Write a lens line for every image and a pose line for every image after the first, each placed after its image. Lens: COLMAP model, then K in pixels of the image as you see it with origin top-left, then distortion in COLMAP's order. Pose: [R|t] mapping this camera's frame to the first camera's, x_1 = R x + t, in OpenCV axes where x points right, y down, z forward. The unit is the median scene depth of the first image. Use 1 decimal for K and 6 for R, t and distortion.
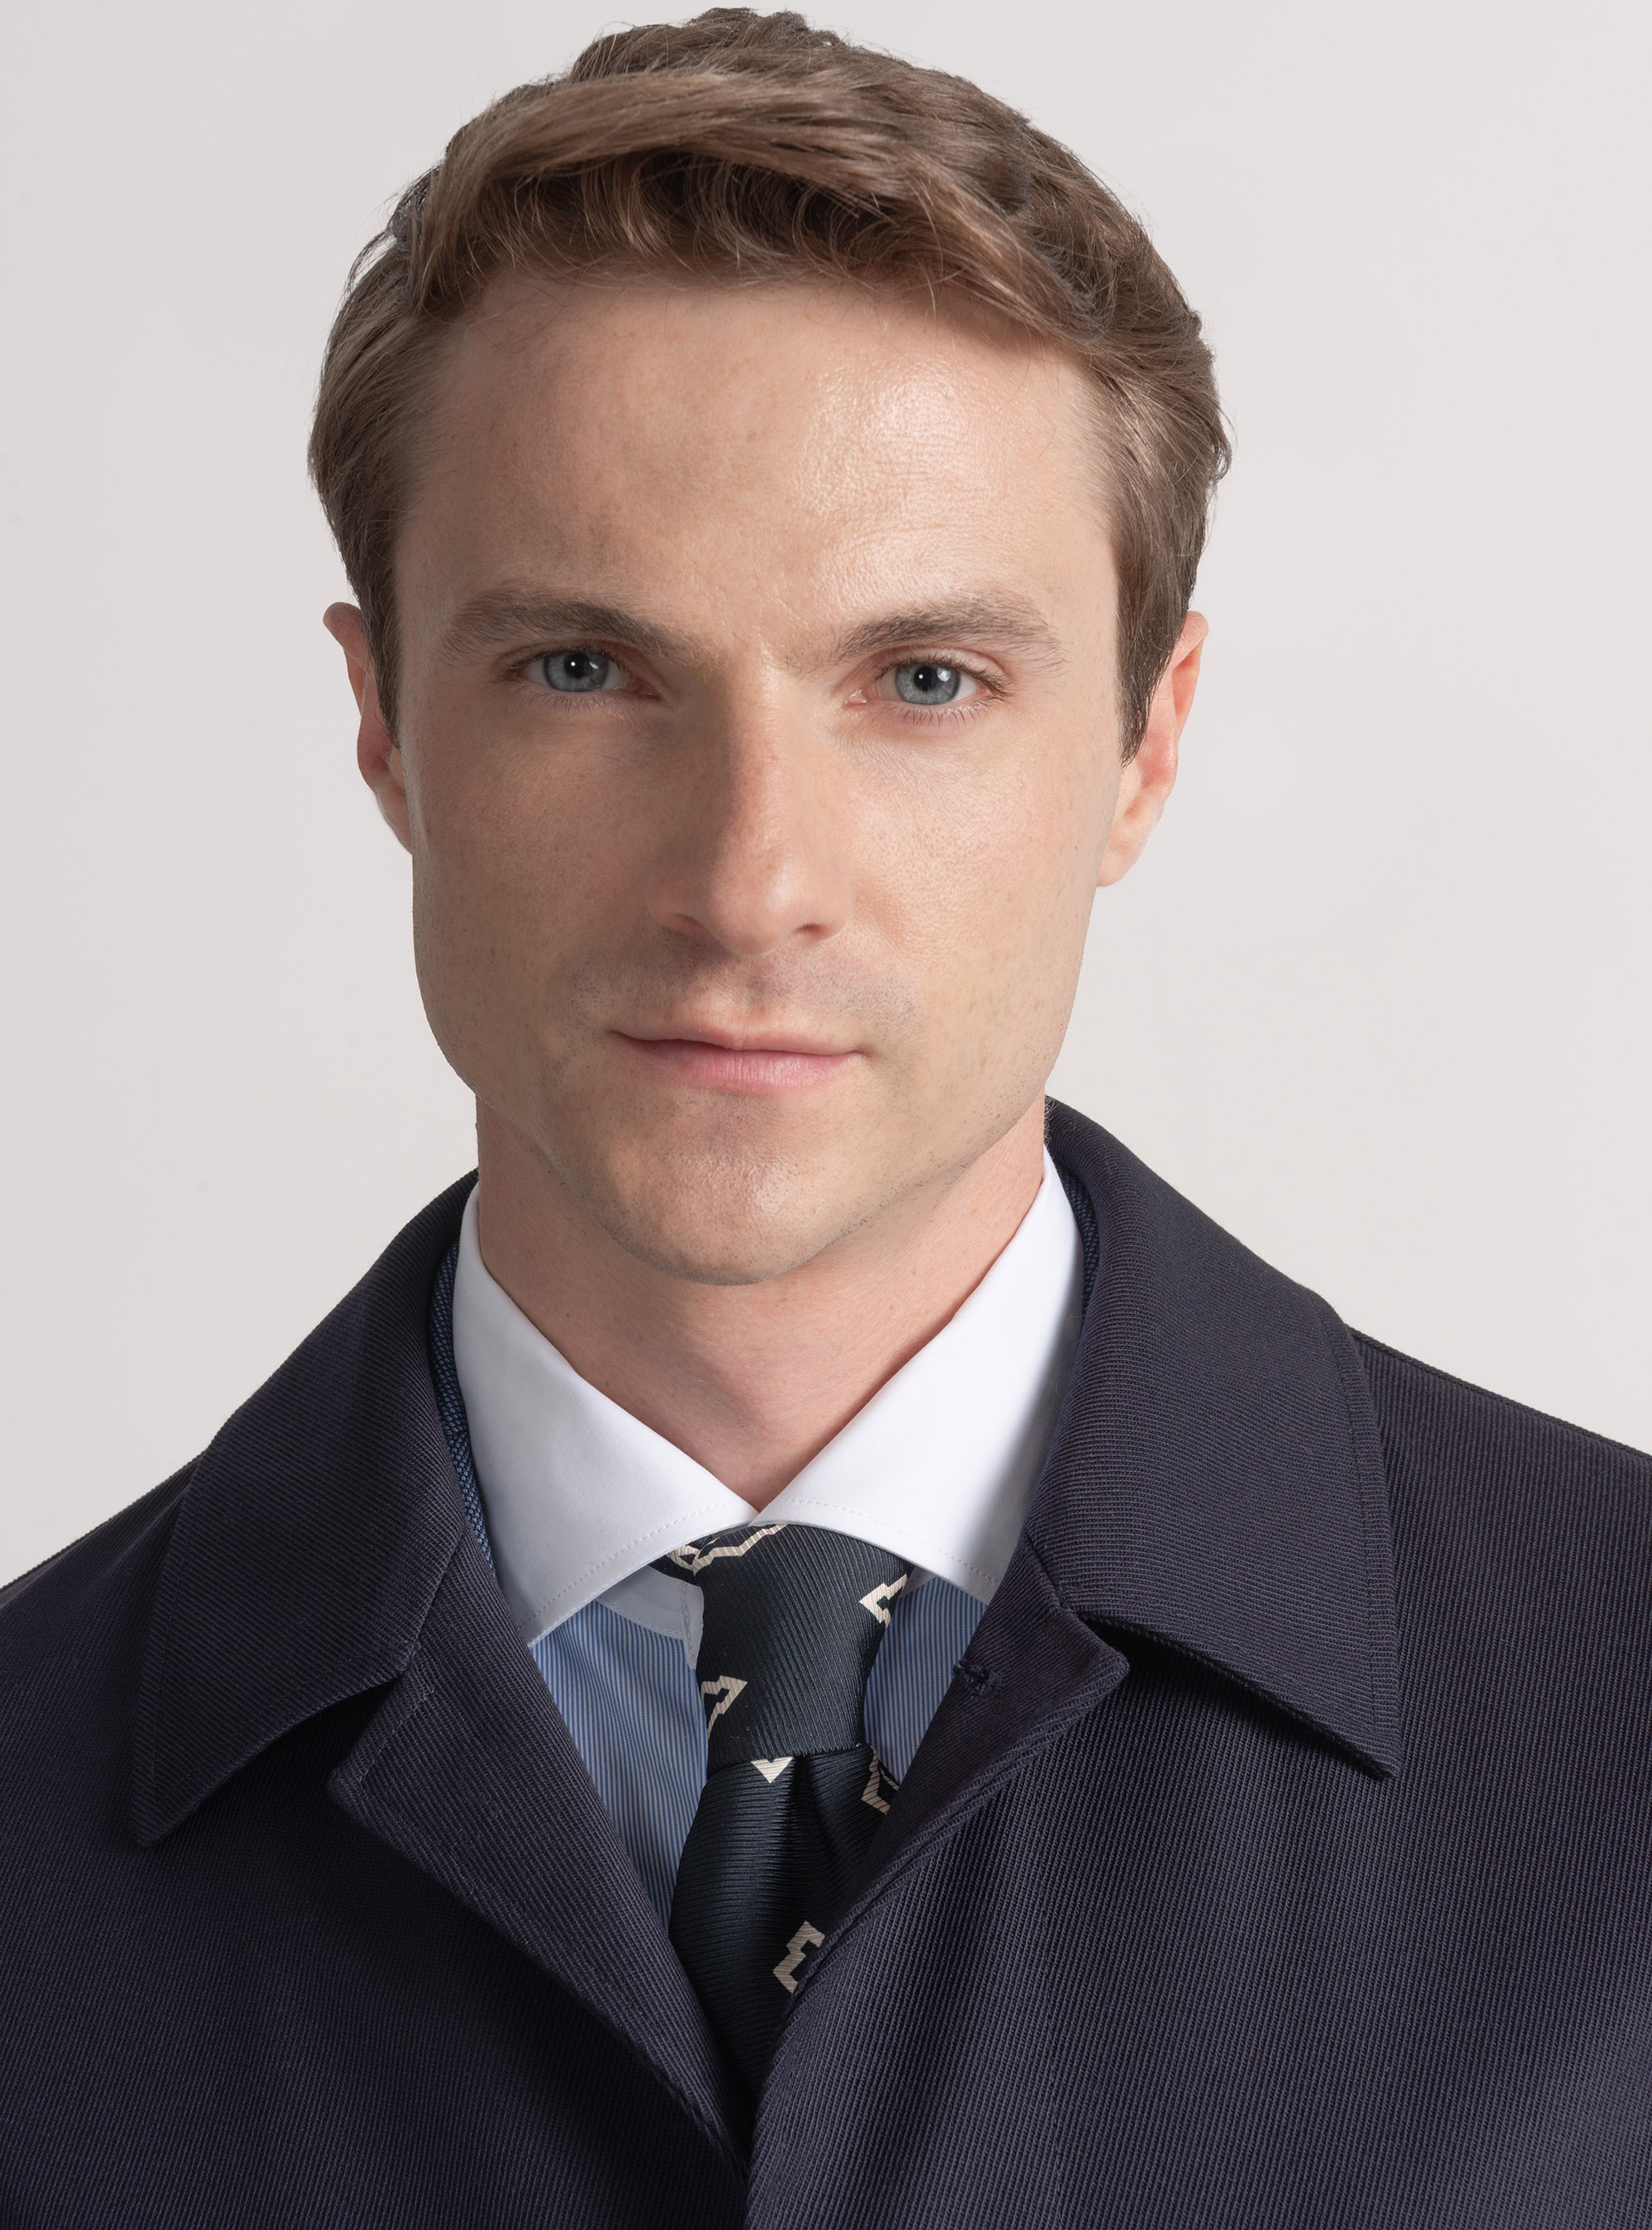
lens RADIAL K [[4757.0, 0, 826.0], [0, 4757.0, 1115.0], [0, 0, 1]] dist [0.067083, 0.207699]
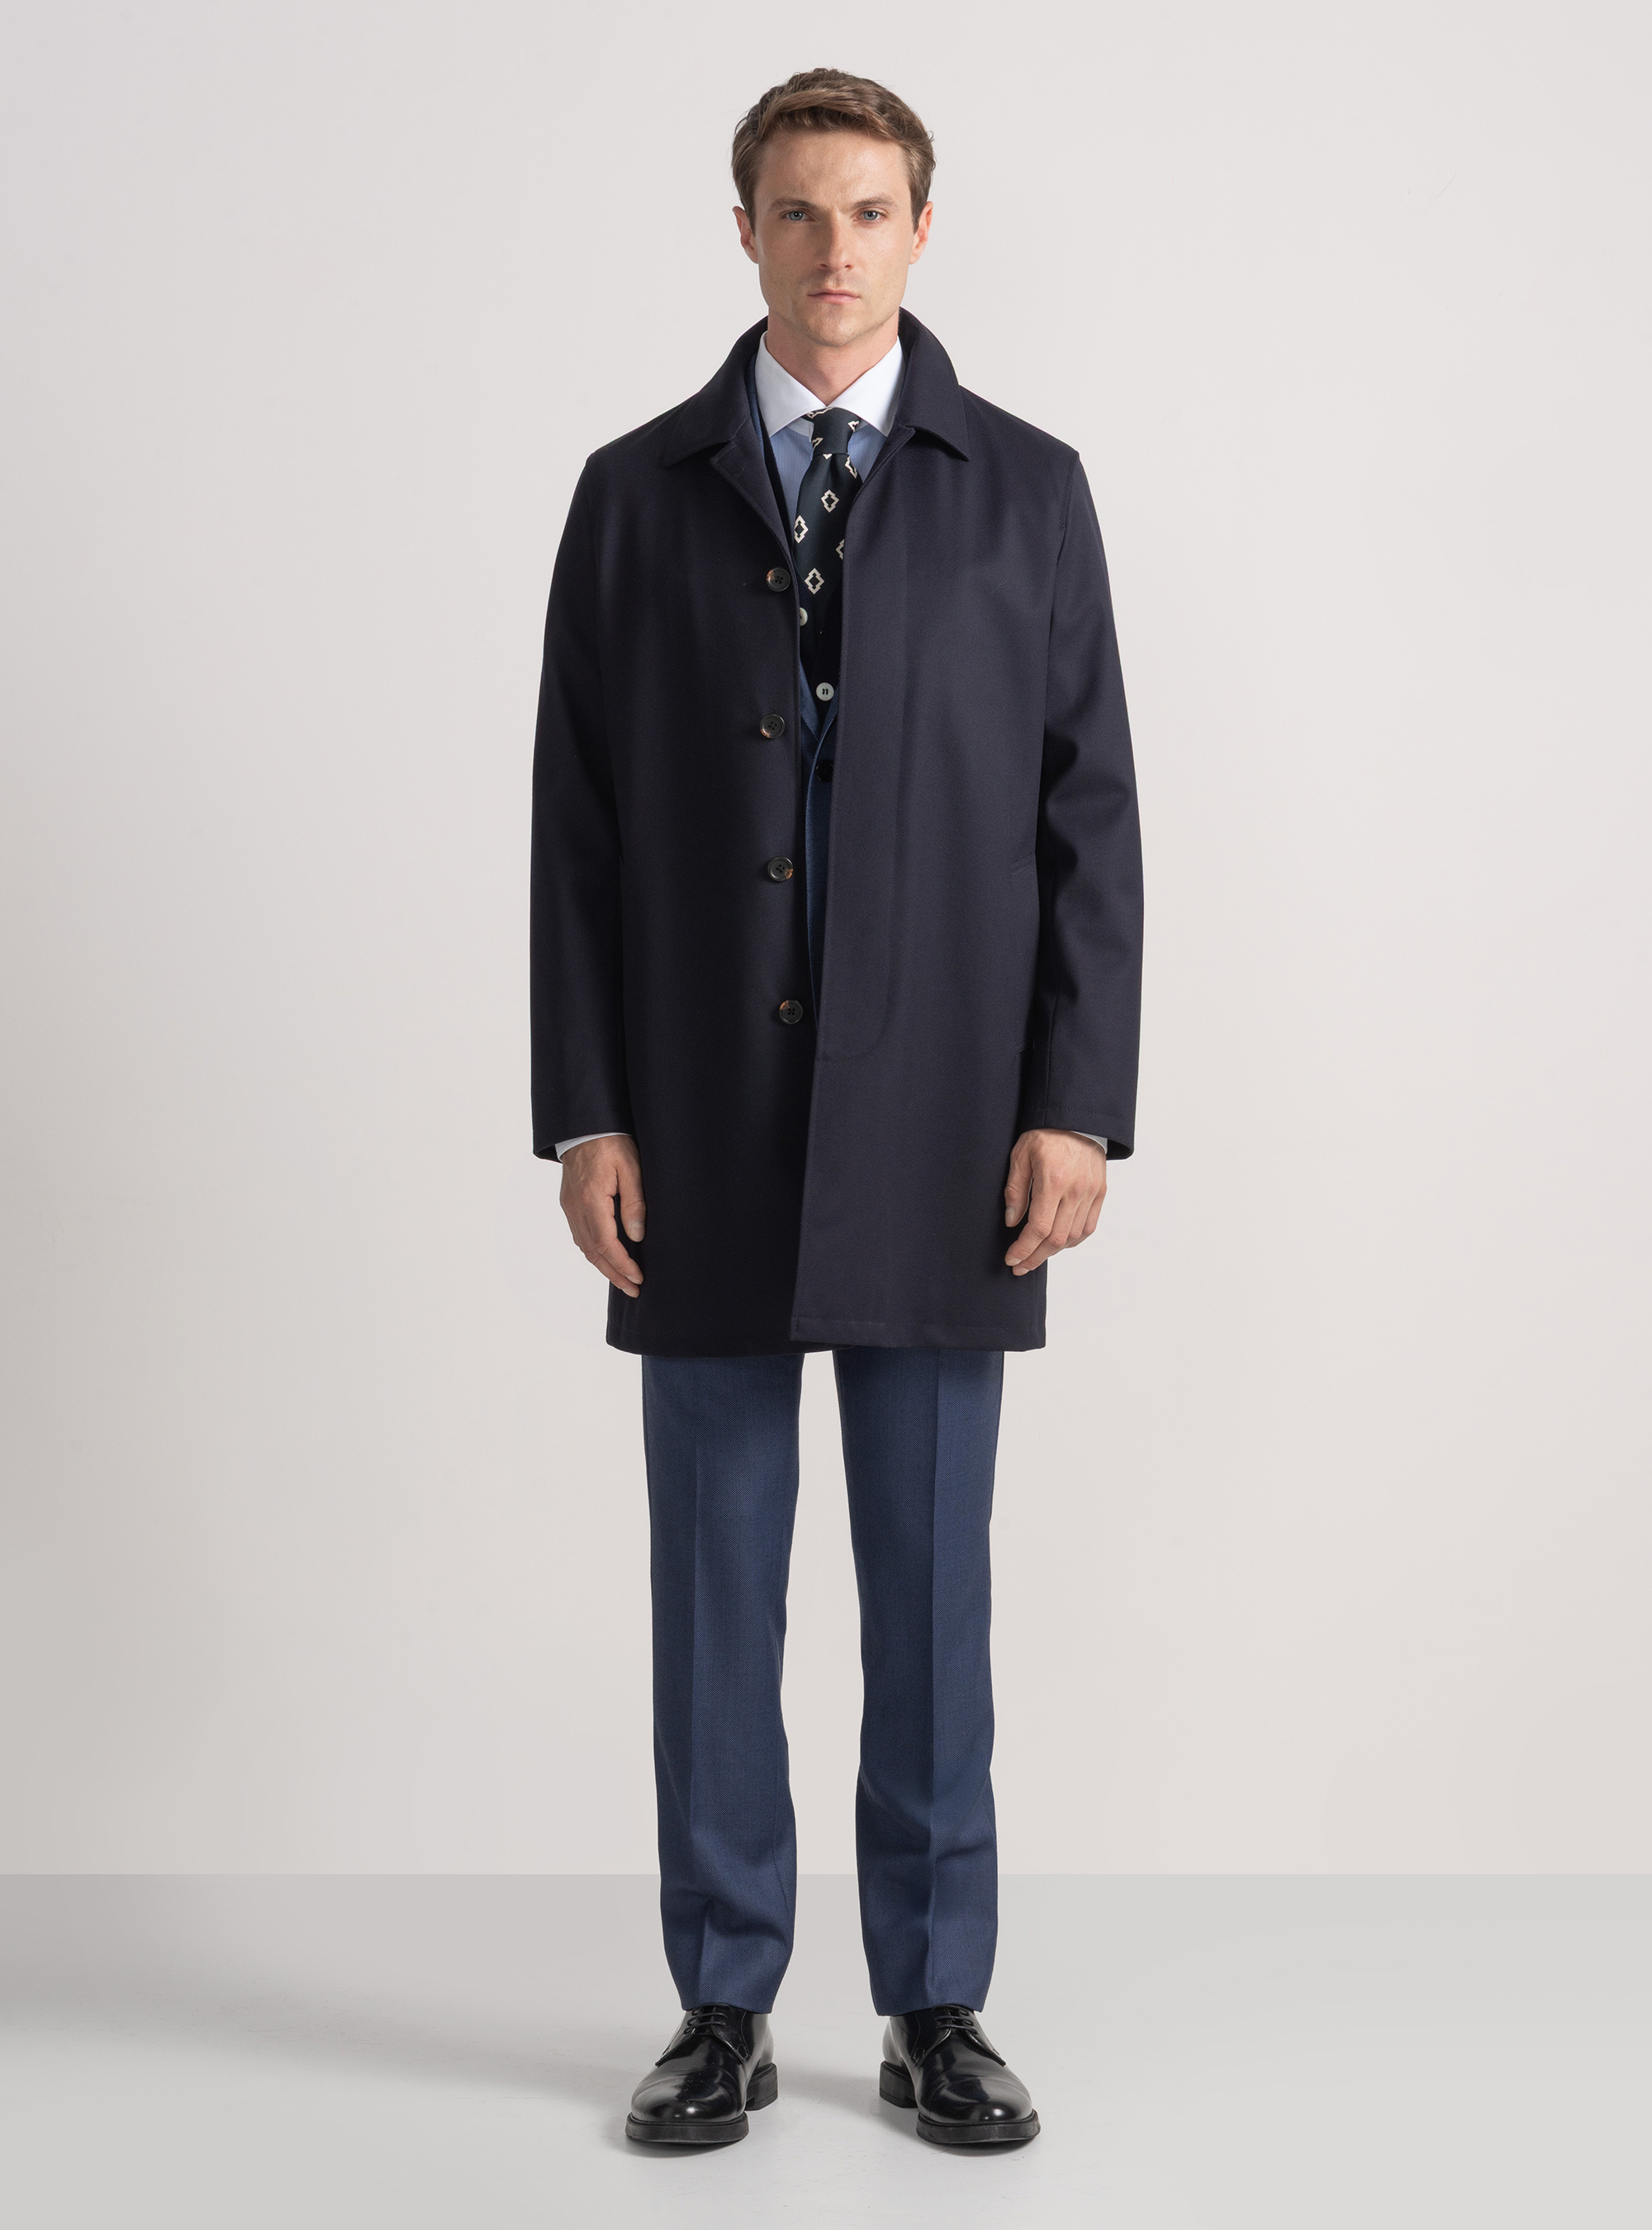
lens RADIAL K [[4757.0, 0, 826.0], [0, 4757.0, 1115.0], [0, 0, 1]] dist [0.067083, 0.207699]
pose [[0.999191, -0.038361, 0.012086, -0.114484], [0.037619, 0.997691, 0.056554, 0.530801], [-0.014228, -0.056053, 0.998326, -3.778594]]
